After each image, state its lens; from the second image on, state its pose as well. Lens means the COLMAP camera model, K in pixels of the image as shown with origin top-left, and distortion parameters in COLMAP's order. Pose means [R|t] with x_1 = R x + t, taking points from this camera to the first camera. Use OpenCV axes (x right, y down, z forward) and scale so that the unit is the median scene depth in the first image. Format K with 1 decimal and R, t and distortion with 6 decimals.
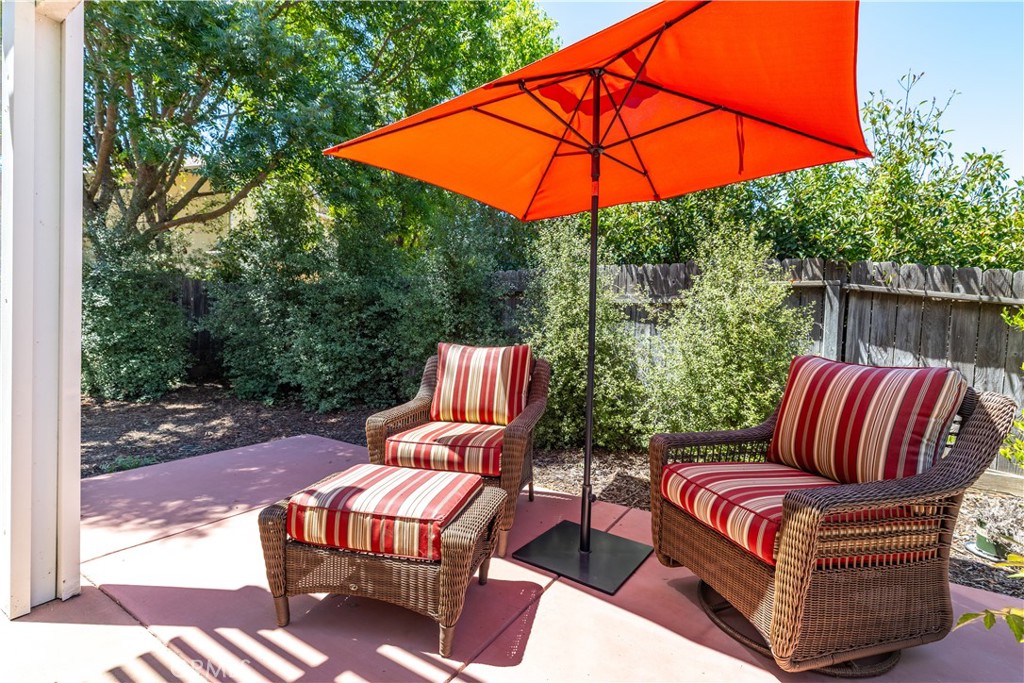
lens RADIAL K [[459.6, 0, 507.1], [0, 459.6, 340.9], [0, 0, 1]] dist [0.001375, -0.002646]
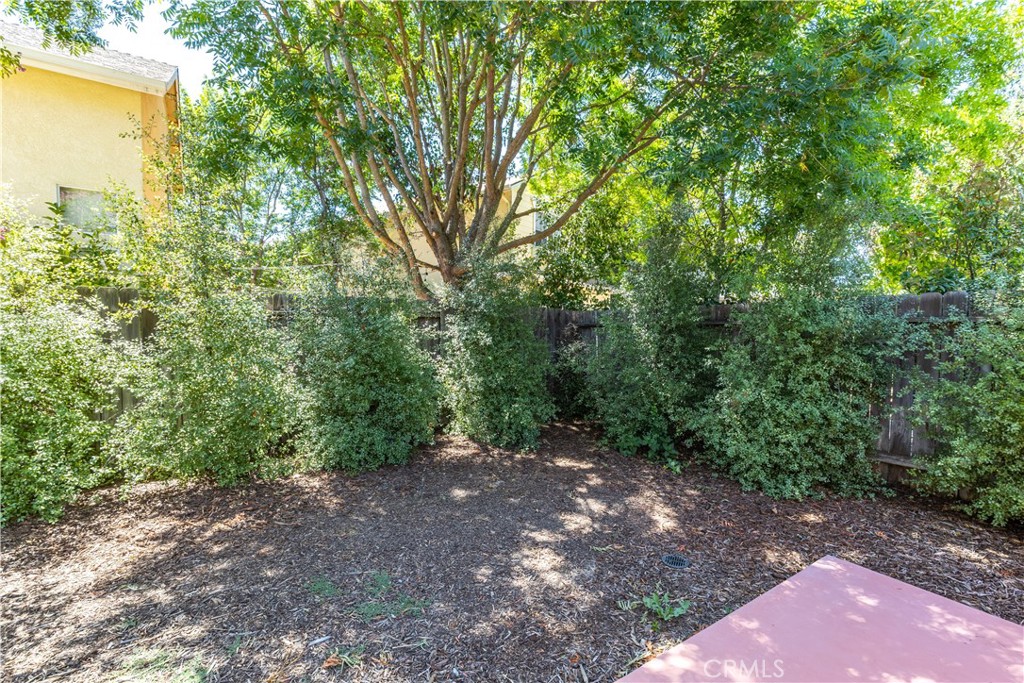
lens RADIAL K [[459.6, 0, 513.8], [0, 459.6, 346.9], [0, 0, 1]] dist [0.001375, -0.002646]
pose [[0.918540, -0.004307, -0.395304, -0.805967], [0.005554, 0.999983, 0.002012, -0.128147], [0.395288, -0.004043, 0.918548, 0.307916]]
